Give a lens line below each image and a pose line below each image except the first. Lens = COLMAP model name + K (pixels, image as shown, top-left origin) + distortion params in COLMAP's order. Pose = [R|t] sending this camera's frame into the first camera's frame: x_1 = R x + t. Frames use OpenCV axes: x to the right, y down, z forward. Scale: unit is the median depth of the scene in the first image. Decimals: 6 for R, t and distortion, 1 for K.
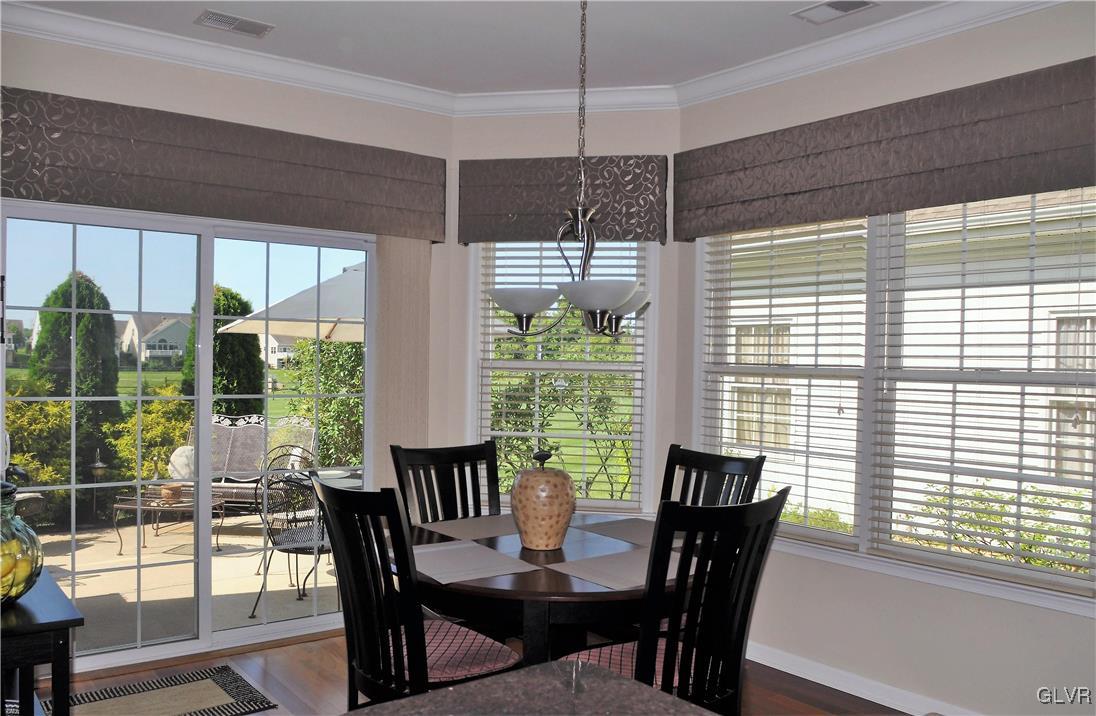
lens RADIAL K [[891.2, 0, 522.9], [0, 891.2, 382.4], [0, 0, 1]] dist [-0.051942, -0.000856]
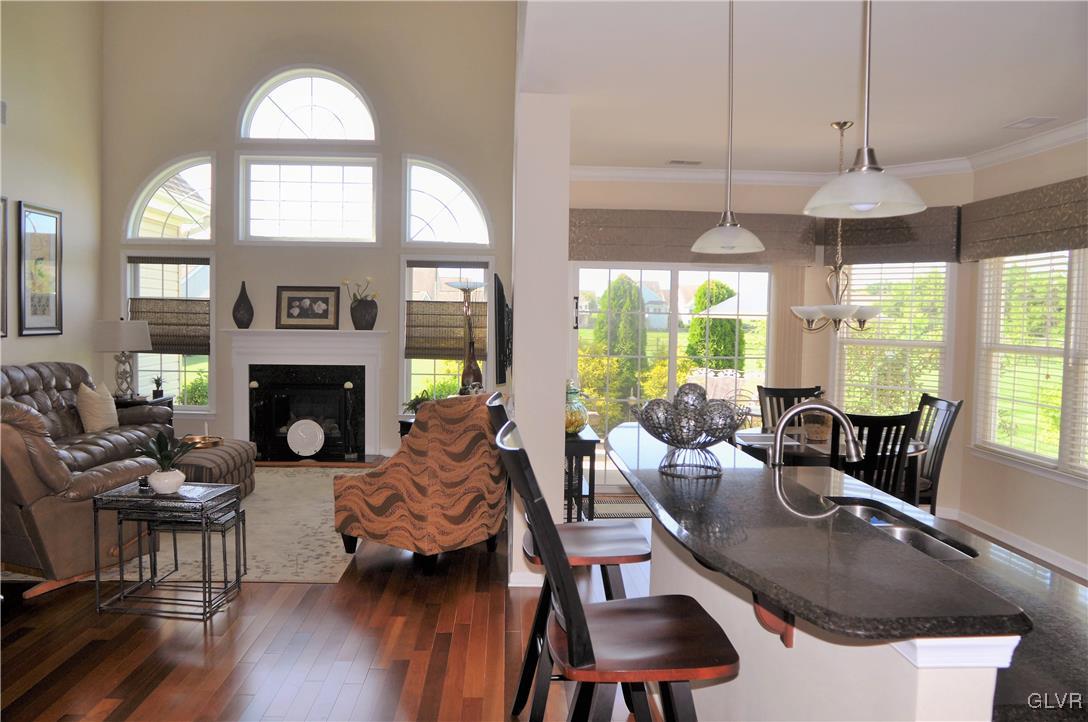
lens RADIAL K [[847.0, 0, 544.0], [0, 847.0, 361.1], [0, 0, 1]] dist [-0.000045, -0.000162]
pose [[0.836194, 0.031108, -0.547551, 0.223260], [-0.019941, 0.999454, 0.026328, -0.008719], [0.548071, -0.011097, 0.836358, -0.365868]]
